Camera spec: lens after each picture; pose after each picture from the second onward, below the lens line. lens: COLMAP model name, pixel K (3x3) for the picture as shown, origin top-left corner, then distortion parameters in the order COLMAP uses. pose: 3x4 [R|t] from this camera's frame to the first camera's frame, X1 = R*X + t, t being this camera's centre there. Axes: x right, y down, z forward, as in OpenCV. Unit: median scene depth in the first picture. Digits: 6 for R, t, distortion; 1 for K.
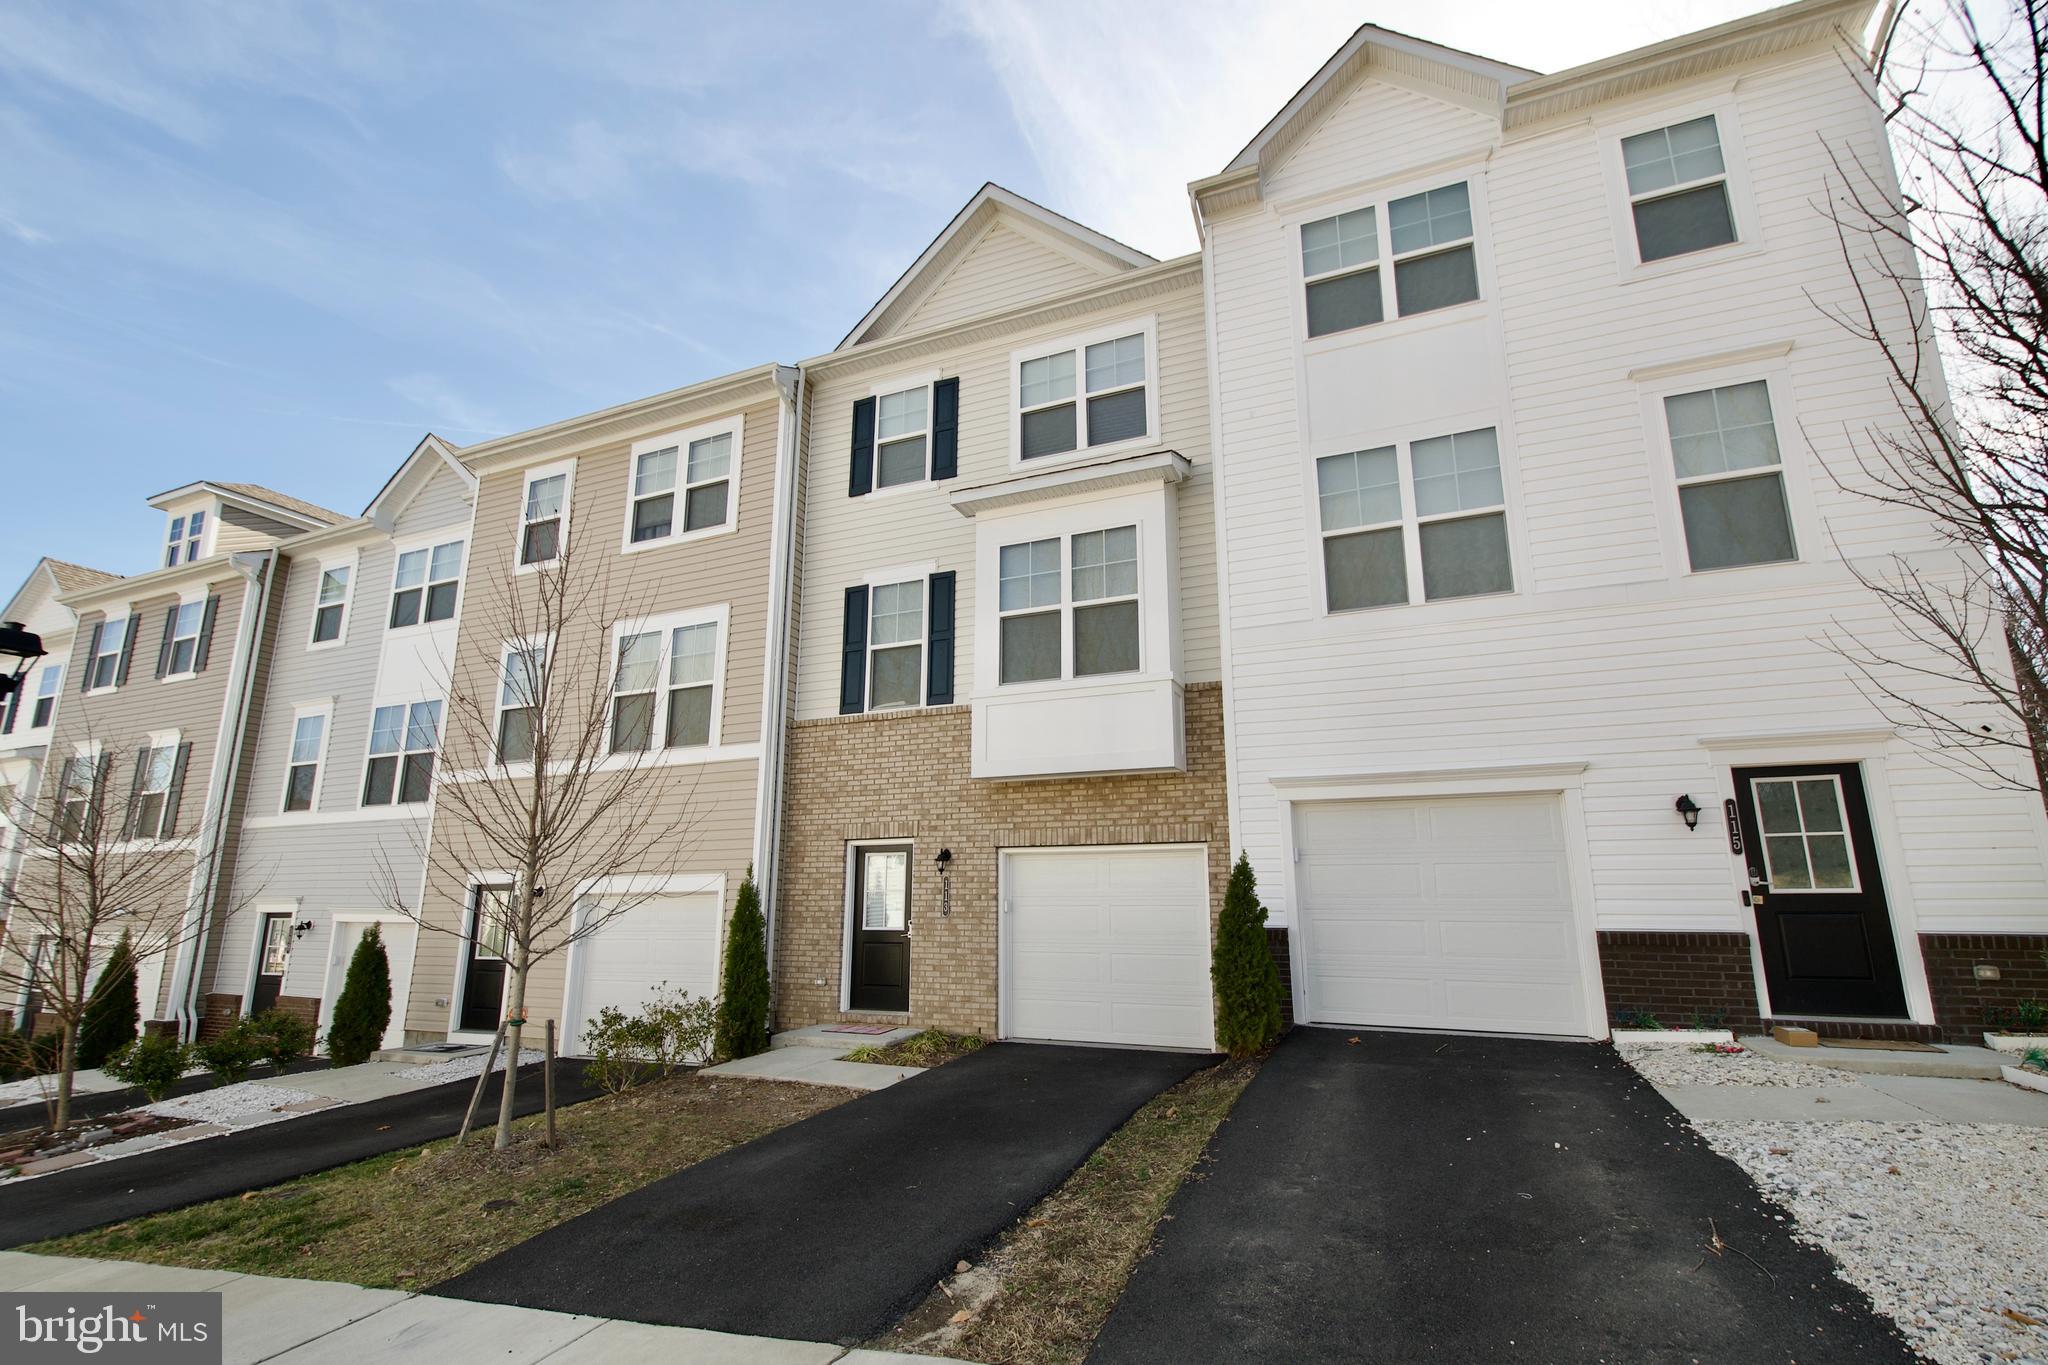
lens RADIAL K [[855.6, 0, 1030.2], [0, 855.6, 726.0], [0, 0, 1]] dist [0.015218, -0.008233]
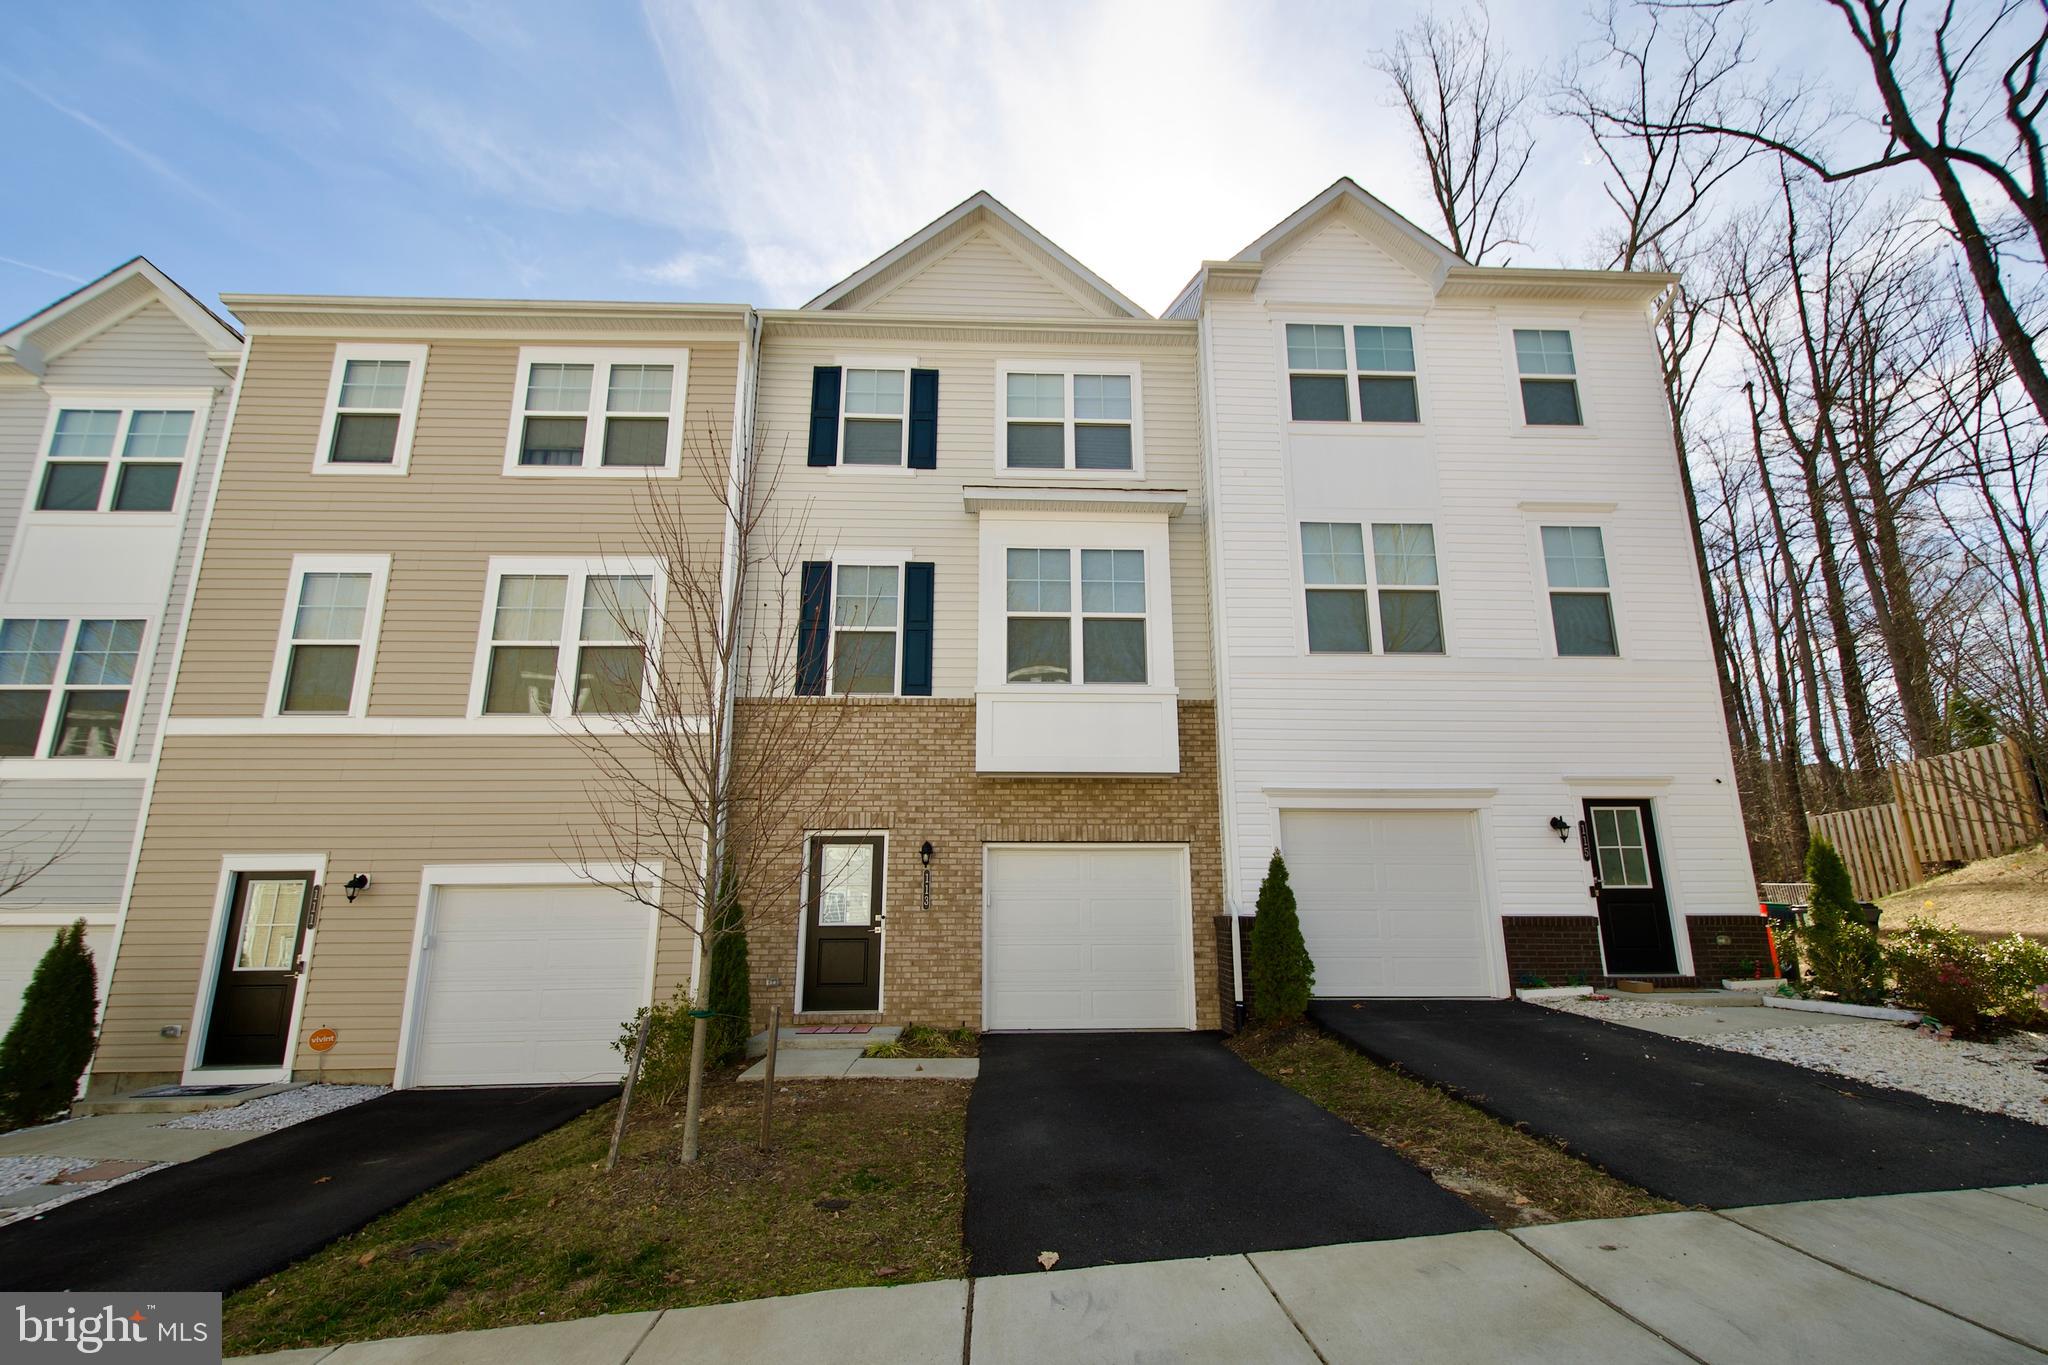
lens RADIAL K [[855.6, 0, 1030.2], [0, 855.6, 726.0], [0, 0, 1]] dist [0.015218, -0.008233]
pose [[0.916392, 0.086955, 0.390722, -0.395745], [-0.079742, 0.996212, -0.034682, 0.036152], [-0.392258, 0.000626, 0.919855, 0.047578]]
